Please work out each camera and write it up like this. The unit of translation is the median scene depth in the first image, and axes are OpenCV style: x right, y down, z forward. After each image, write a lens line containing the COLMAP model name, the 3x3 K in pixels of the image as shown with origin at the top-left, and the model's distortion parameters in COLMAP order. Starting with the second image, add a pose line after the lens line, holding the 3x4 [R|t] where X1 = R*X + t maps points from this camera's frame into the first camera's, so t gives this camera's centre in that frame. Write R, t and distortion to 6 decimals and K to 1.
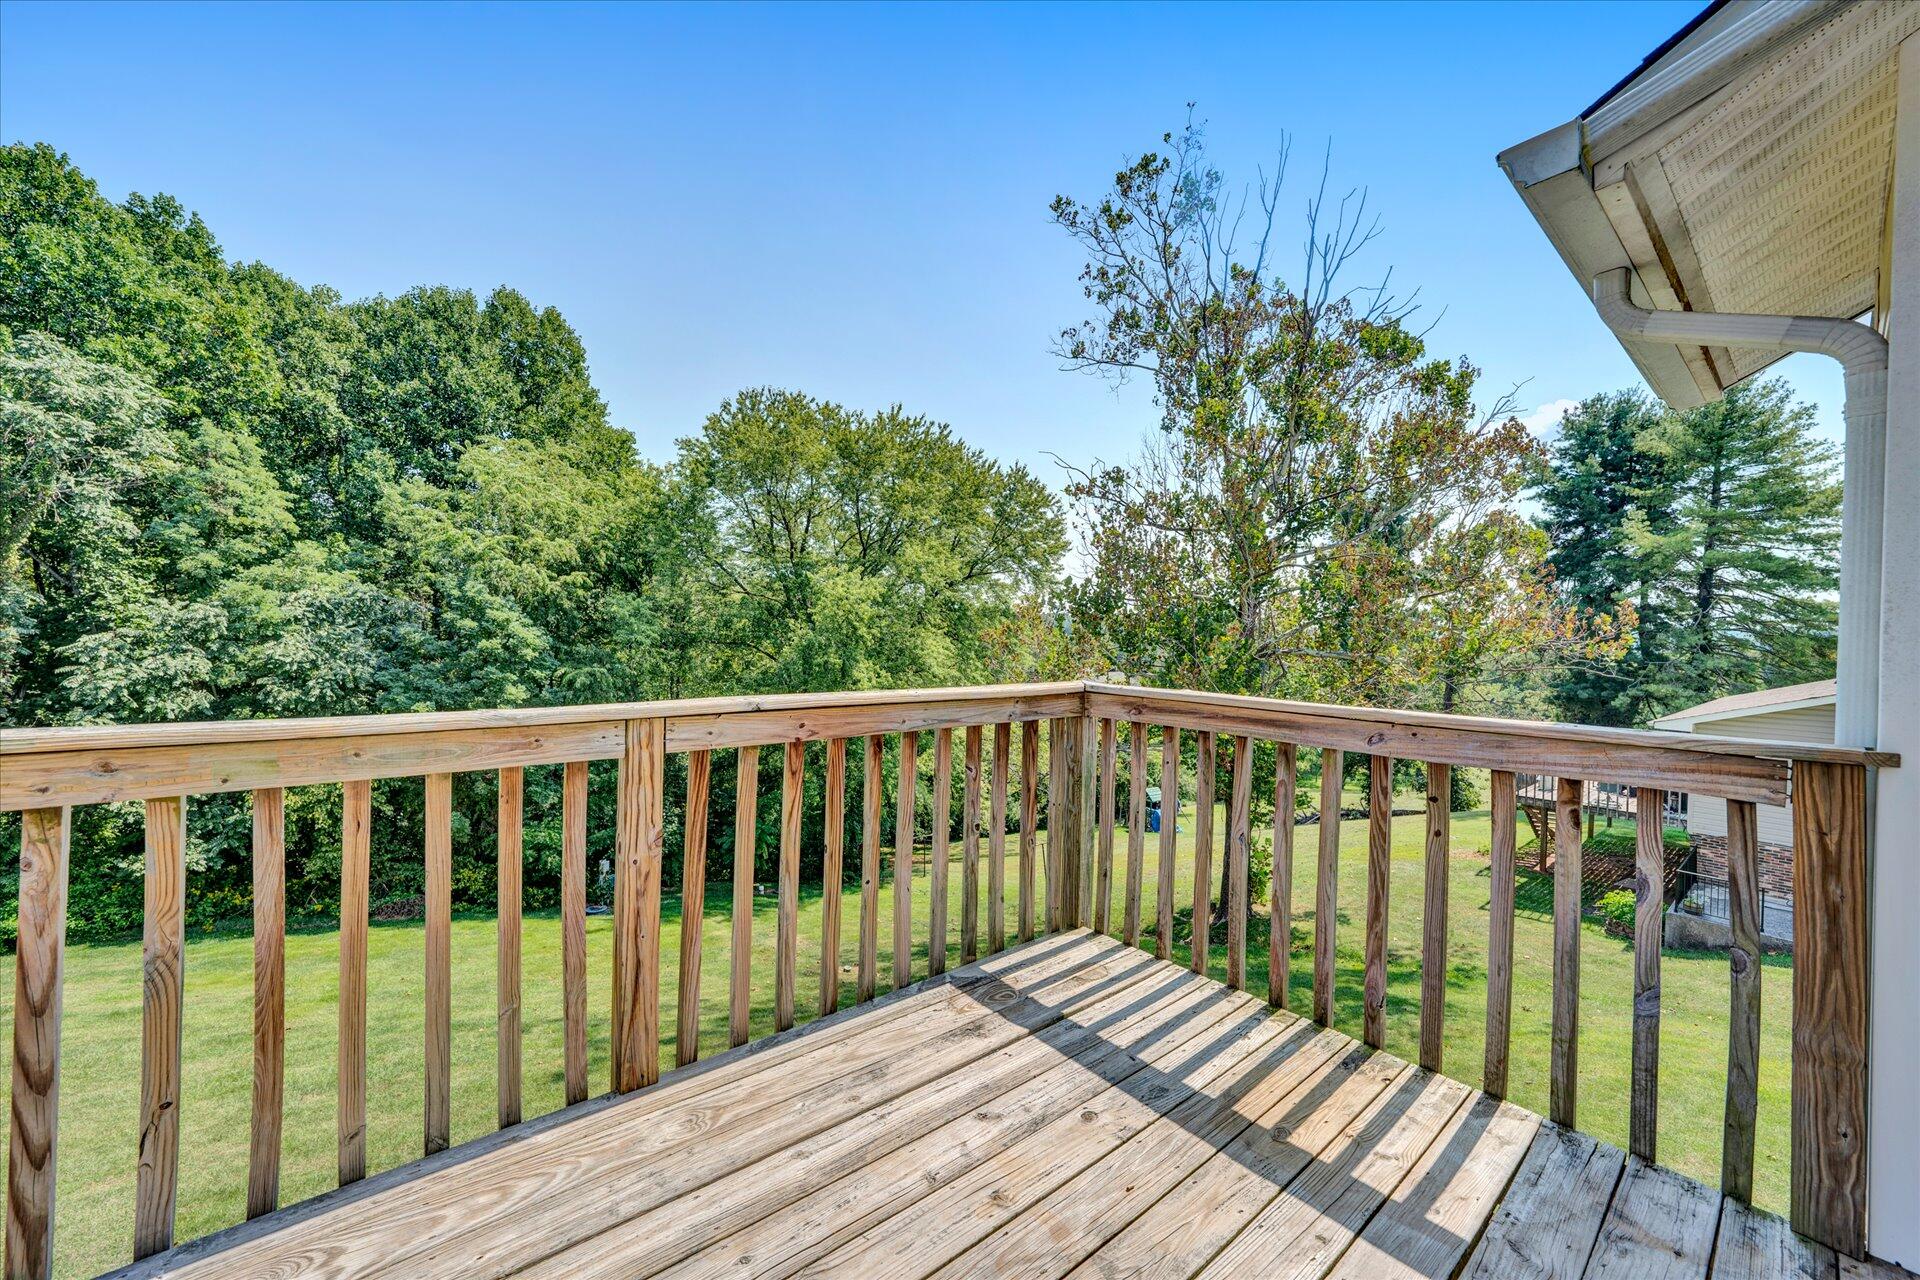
lens RADIAL K [[732.3, 0, 960.0], [0, 732.3, 640.0], [0, 0, 1]] dist [-0.025824, 0.006257]
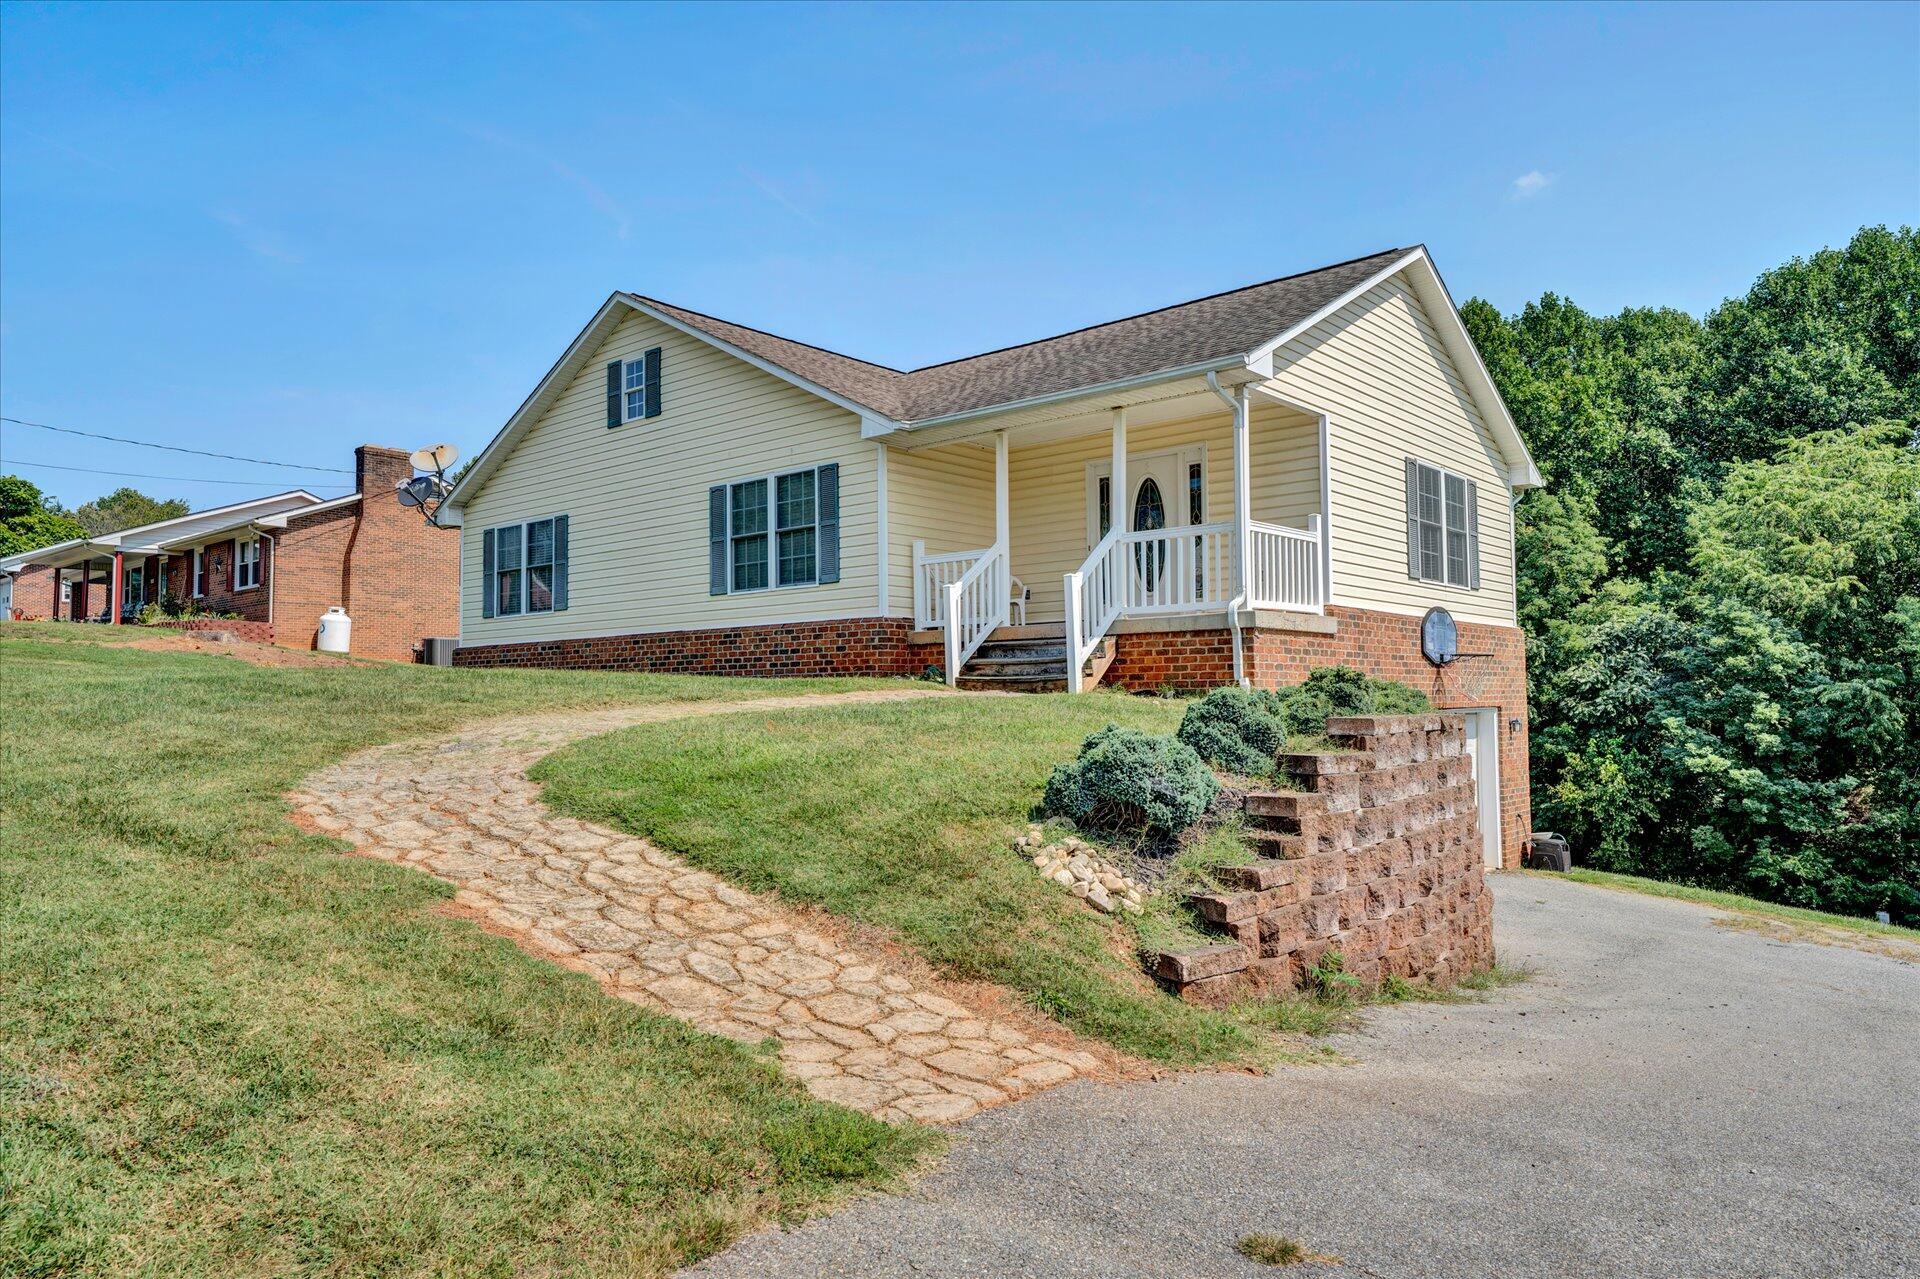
lens RADIAL K [[1276.9, 0, 960.0], [0, 1276.9, 639.5], [0, 0, 1]] dist [-0.002343, -0.000437]
pose [[0.163545, -0.070567, -0.984009, 0.903636], [0.001495, 0.997455, -0.071283, 0.100207], [0.986535, 0.010187, 0.163234, -0.334208]]
